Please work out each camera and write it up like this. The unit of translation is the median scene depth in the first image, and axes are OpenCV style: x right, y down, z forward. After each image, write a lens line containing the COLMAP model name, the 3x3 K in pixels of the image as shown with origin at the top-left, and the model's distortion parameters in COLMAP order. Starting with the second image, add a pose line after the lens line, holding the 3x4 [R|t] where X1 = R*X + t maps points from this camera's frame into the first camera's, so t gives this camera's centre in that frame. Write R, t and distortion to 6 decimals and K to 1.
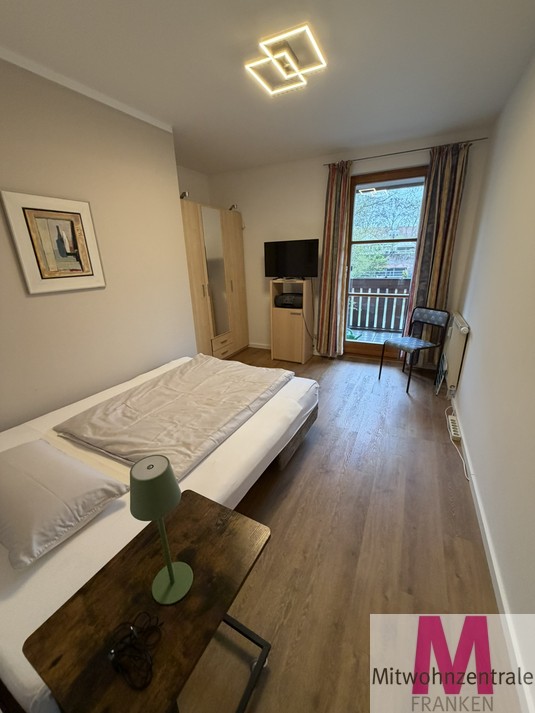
lens RADIAL K [[282.1, 0, 265.9], [0, 282.1, 353.3], [0, 0, 1]] dist [0.004100, -0.000004]
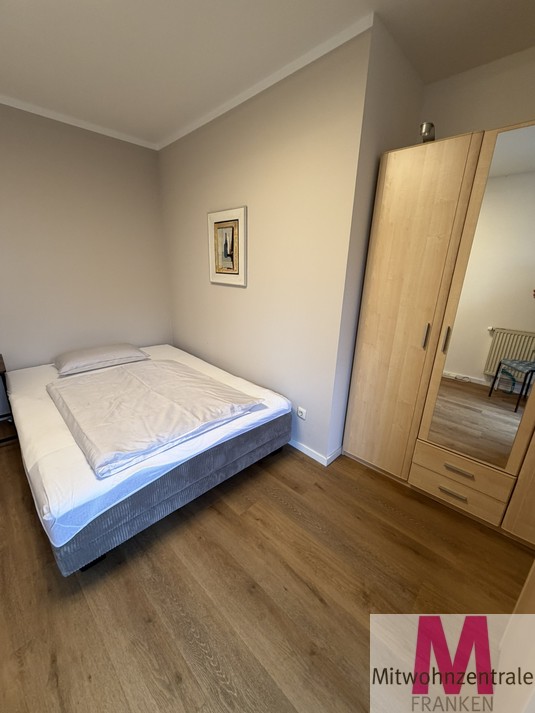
lens RADIAL K [[282.1, 0, 269.0], [0, 282.1, 354.7], [0, 0, 1]] dist [0.004100, -0.000004]
pose [[-0.271570, 0.306756, -0.912223, 0.491208], [-0.336696, 0.857666, 0.388645, -0.501787], [0.901602, 0.412686, -0.129633, 1.453938]]
